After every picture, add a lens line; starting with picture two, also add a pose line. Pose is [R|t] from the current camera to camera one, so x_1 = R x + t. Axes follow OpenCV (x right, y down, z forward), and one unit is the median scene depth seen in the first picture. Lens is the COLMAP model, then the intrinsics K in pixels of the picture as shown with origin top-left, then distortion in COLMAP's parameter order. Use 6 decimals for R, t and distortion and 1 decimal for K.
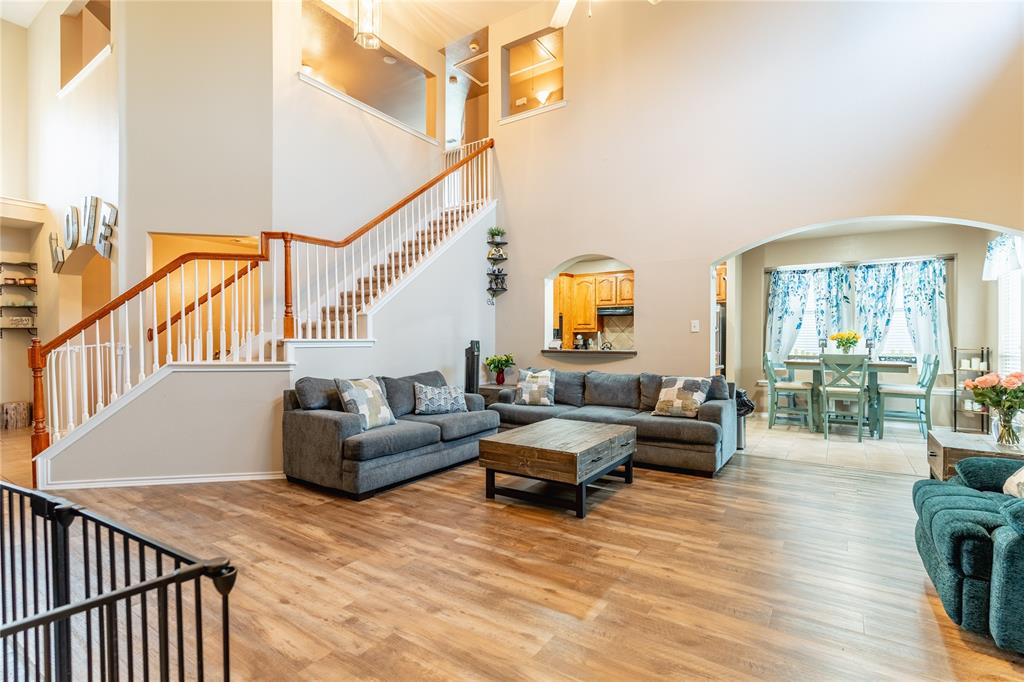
lens RADIAL K [[487.5, 0, 507.2], [0, 487.5, 341.2], [0, 0, 1]] dist [0.001621, 0.000258]
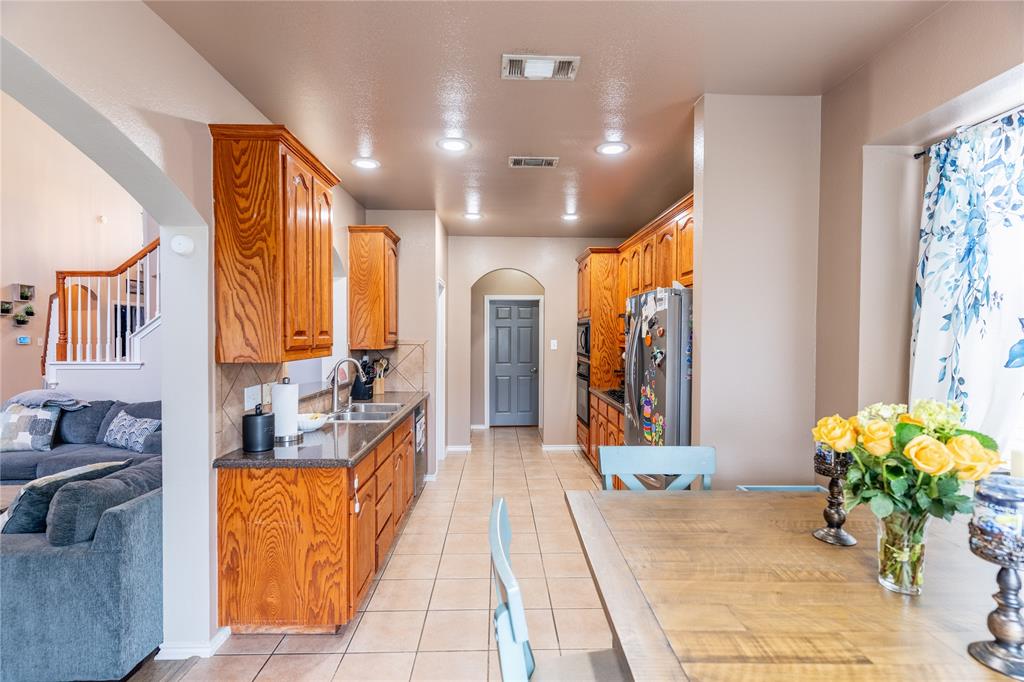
lens RADIAL K [[487.5, 0, 511.8], [0, 487.5, 340.1], [0, 0, 1]] dist [0.001621, 0.000258]
pose [[0.583571, 0.010150, -0.811998, 0.788964], [-0.000994, 0.999930, 0.011785, -0.049729], [0.812061, -0.006070, 0.583541, 0.824043]]
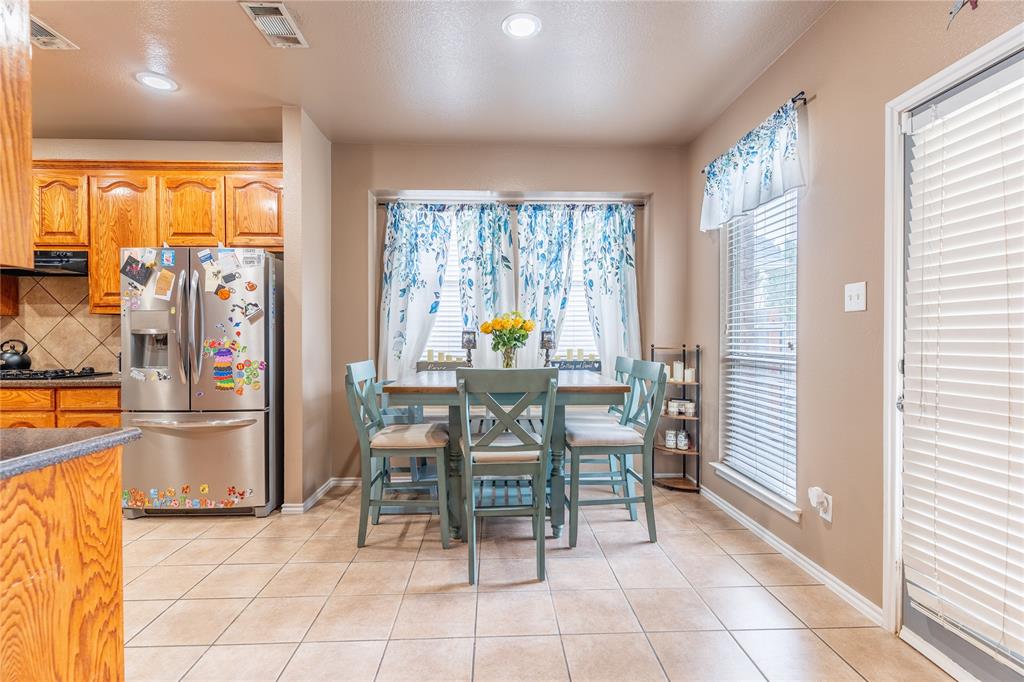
lens RADIAL K [[487.5, 0, 508.1], [0, 487.5, 341.8], [0, 0, 1]] dist [0.001621, 0.000258]
pose [[0.808428, -0.010914, 0.588494, 0.422879], [0.003660, 0.999902, 0.013516, -0.000564], [-0.588584, -0.008772, 0.808388, 0.629466]]
